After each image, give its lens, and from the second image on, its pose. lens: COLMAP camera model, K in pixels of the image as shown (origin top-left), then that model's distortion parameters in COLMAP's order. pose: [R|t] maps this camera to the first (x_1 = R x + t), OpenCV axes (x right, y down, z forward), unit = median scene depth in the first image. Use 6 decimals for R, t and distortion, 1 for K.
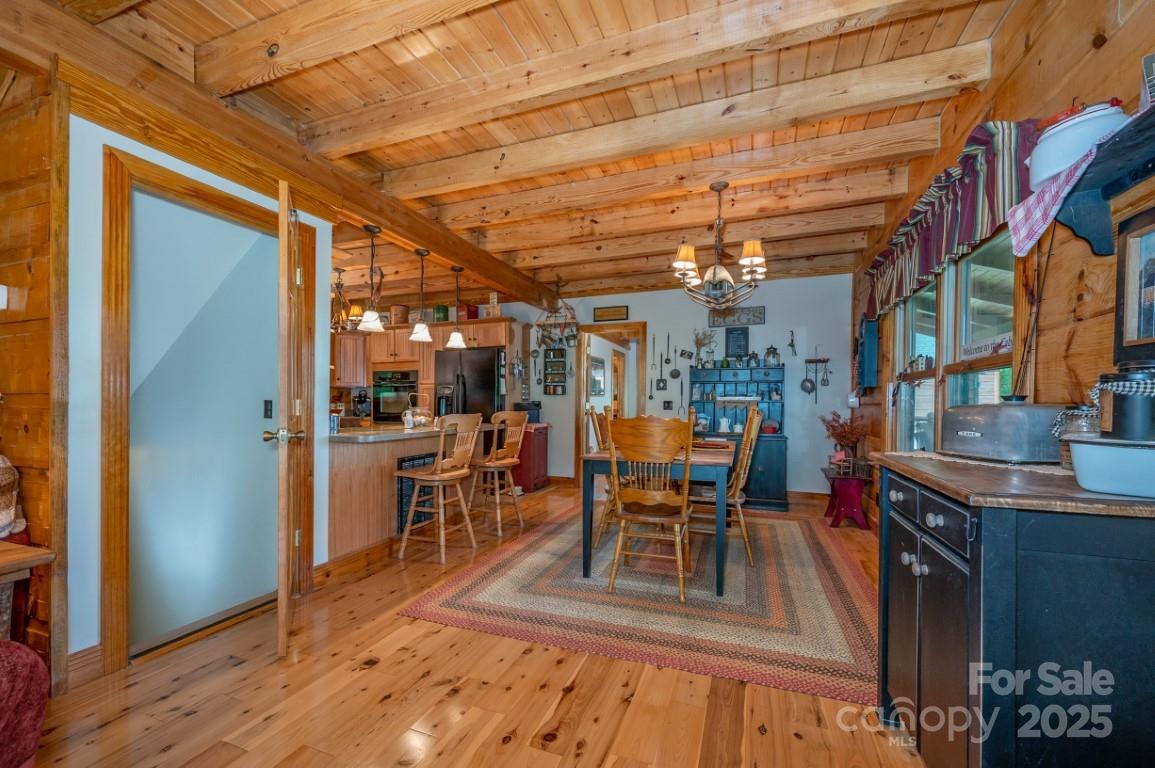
lens RADIAL K [[463.3, 0, 577.5], [0, 463.3, 384.0], [0, 0, 1]] dist [0.000887, 0.000097]
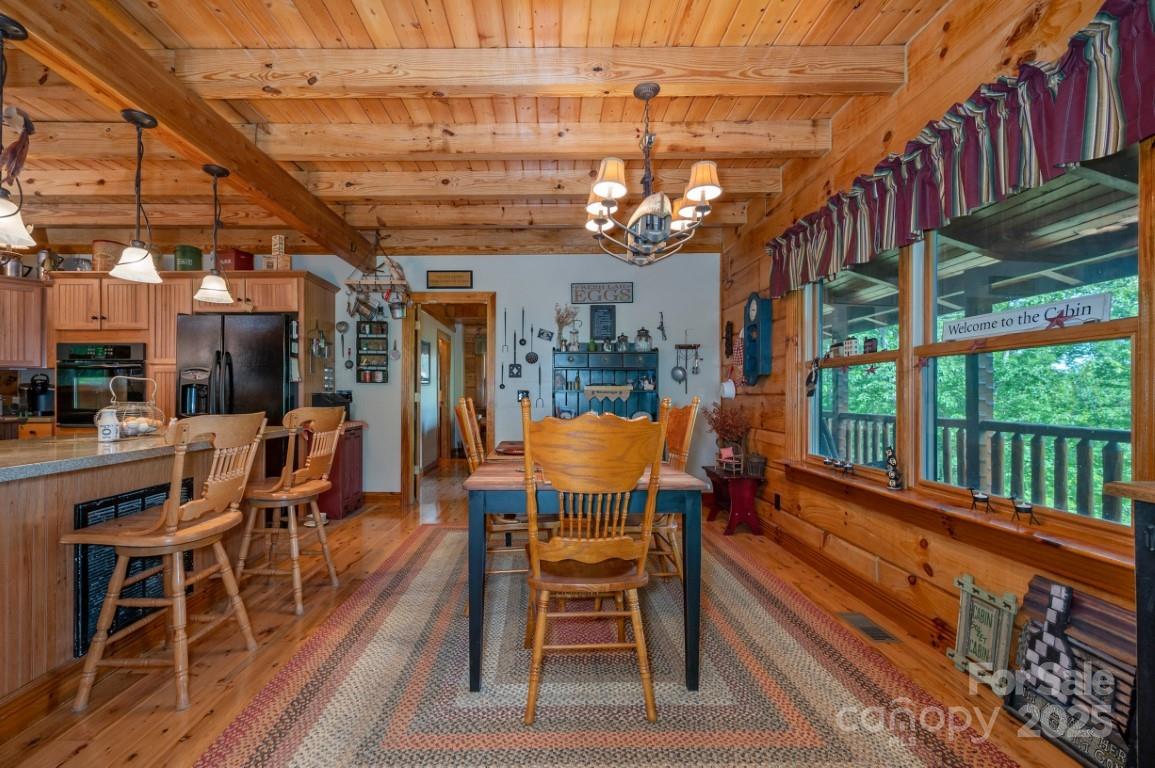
lens RADIAL K [[474.3, 0, 551.4], [0, 474.3, 385.4], [0, 0, 1]] dist [-0.002226, -0.000090]
pose [[0.936892, 0.004056, 0.349595, -0.057349], [-0.012276, 0.999698, 0.021299, 0.009933], [-0.349403, -0.024246, 0.936659, 0.233177]]
